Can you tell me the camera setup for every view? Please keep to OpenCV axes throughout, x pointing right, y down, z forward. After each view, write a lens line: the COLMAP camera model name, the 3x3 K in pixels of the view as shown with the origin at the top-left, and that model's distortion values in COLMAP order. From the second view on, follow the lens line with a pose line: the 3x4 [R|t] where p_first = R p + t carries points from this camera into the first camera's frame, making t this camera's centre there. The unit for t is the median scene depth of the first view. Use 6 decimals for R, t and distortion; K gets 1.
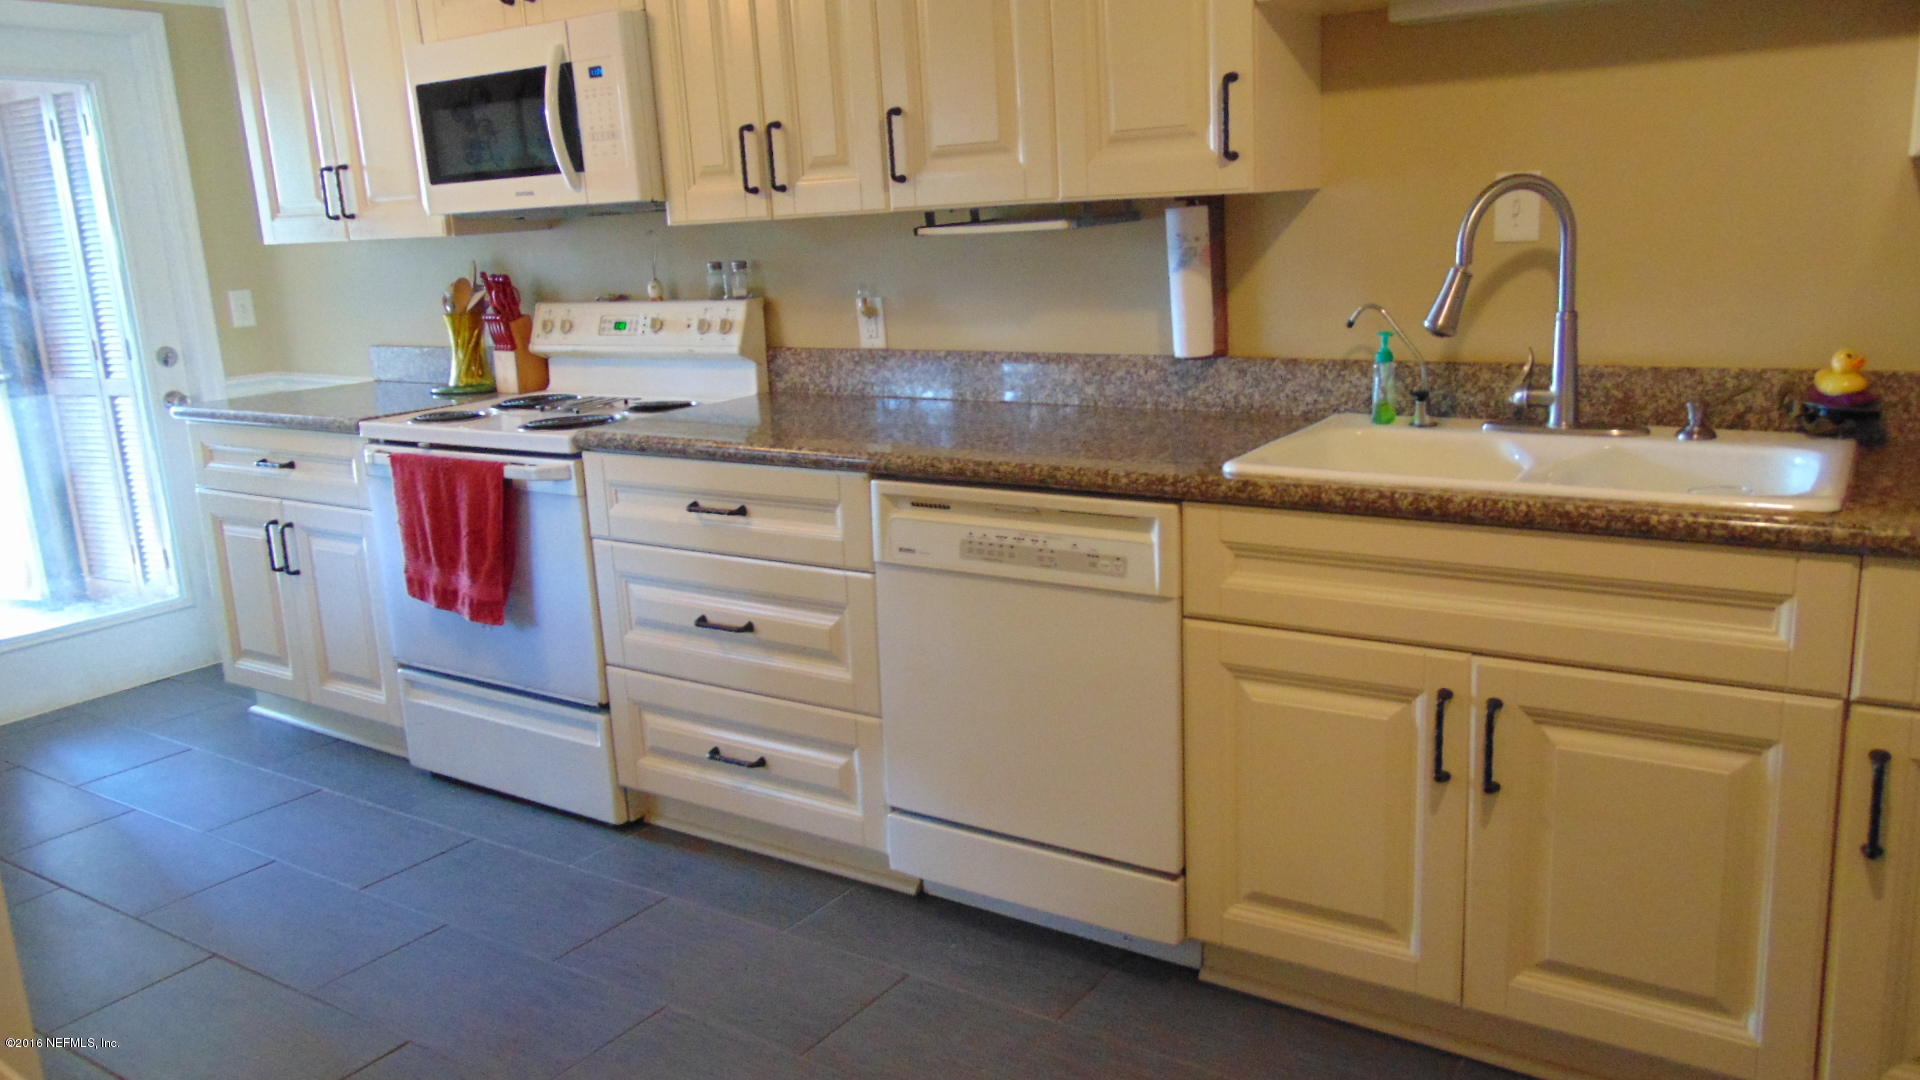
lens RADIAL K [[1435.2, 0, 960.0], [0, 1435.2, 540.0], [0, 0, 1]] dist [-0.042390, 0.045345]
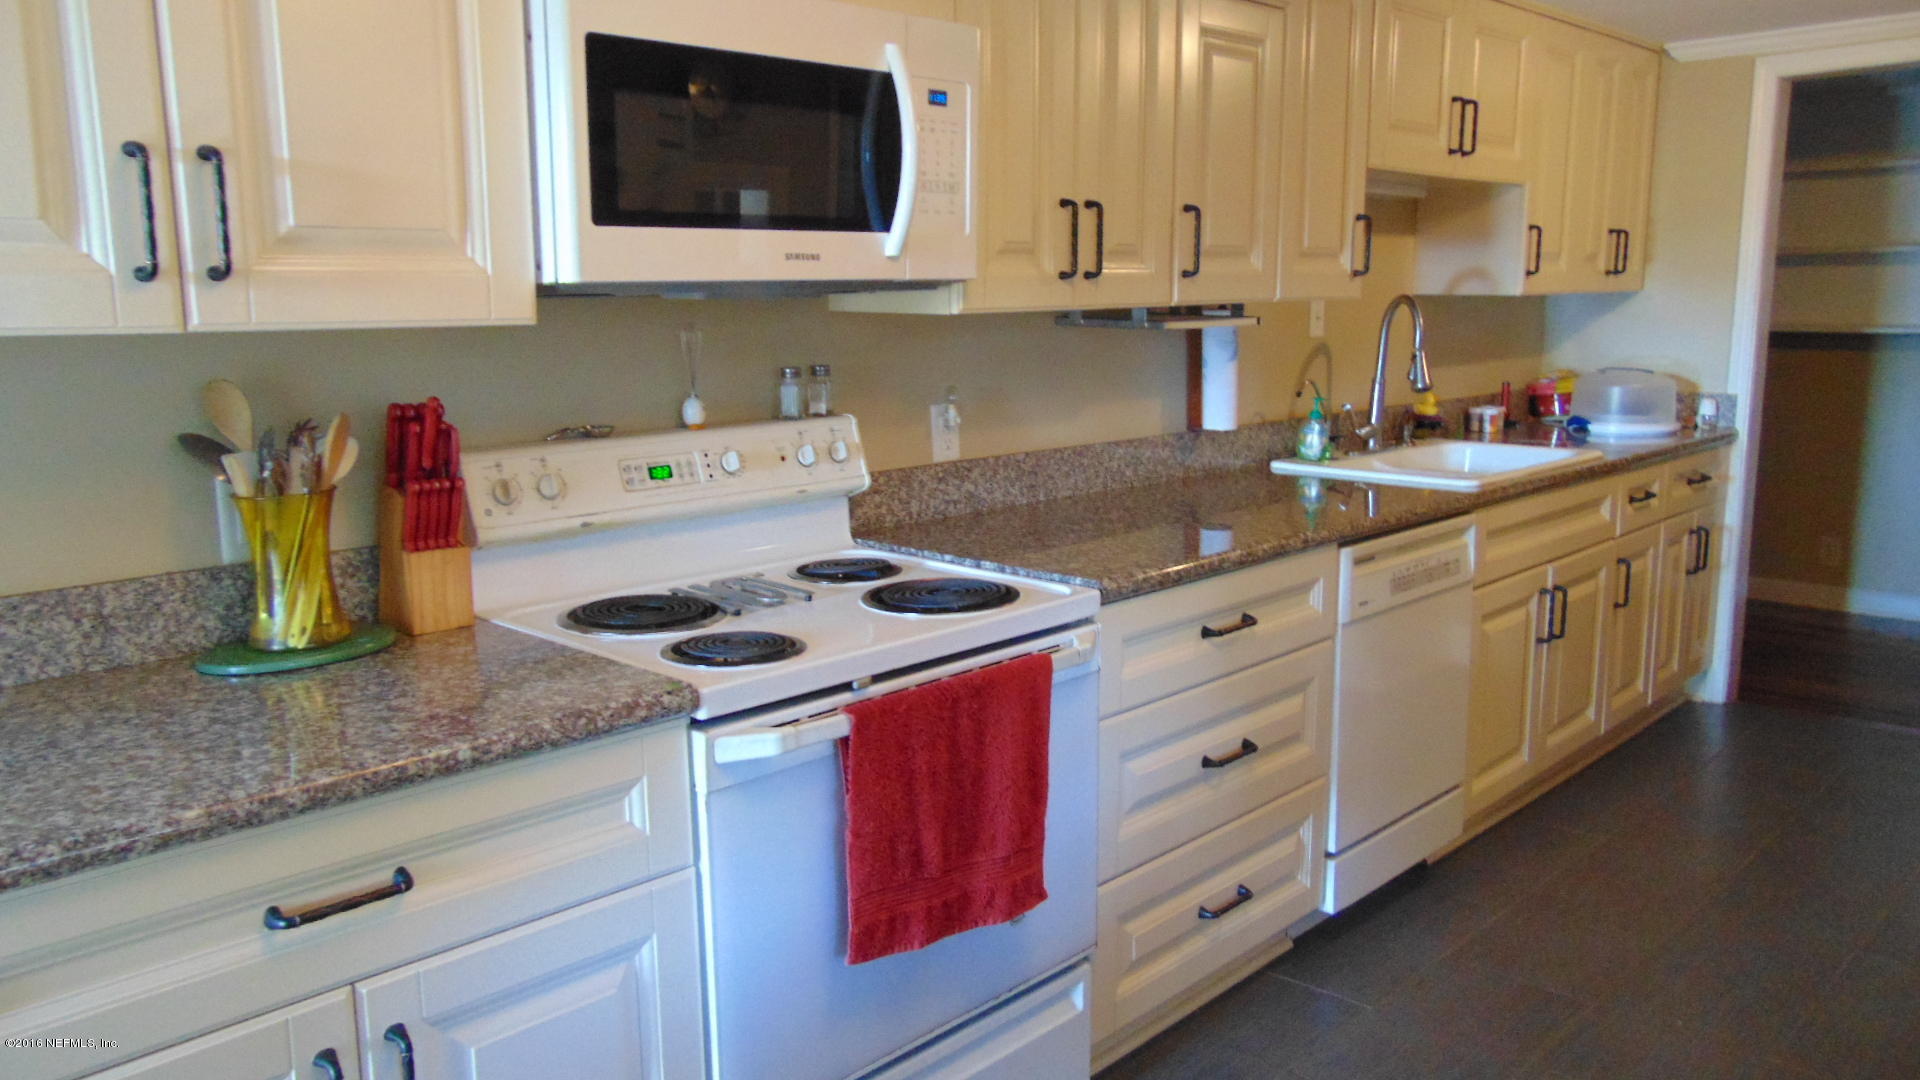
lens RADIAL K [[1435.2, 0, 960.0], [0, 1435.2, 540.0], [0, 0, 1]] dist [-0.042390, 0.045345]
pose [[0.167780, -0.126137, 0.977722, -0.954183], [0.219425, 0.971679, 0.087703, -0.169145], [-0.961094, 0.199822, 0.190706, 0.873899]]
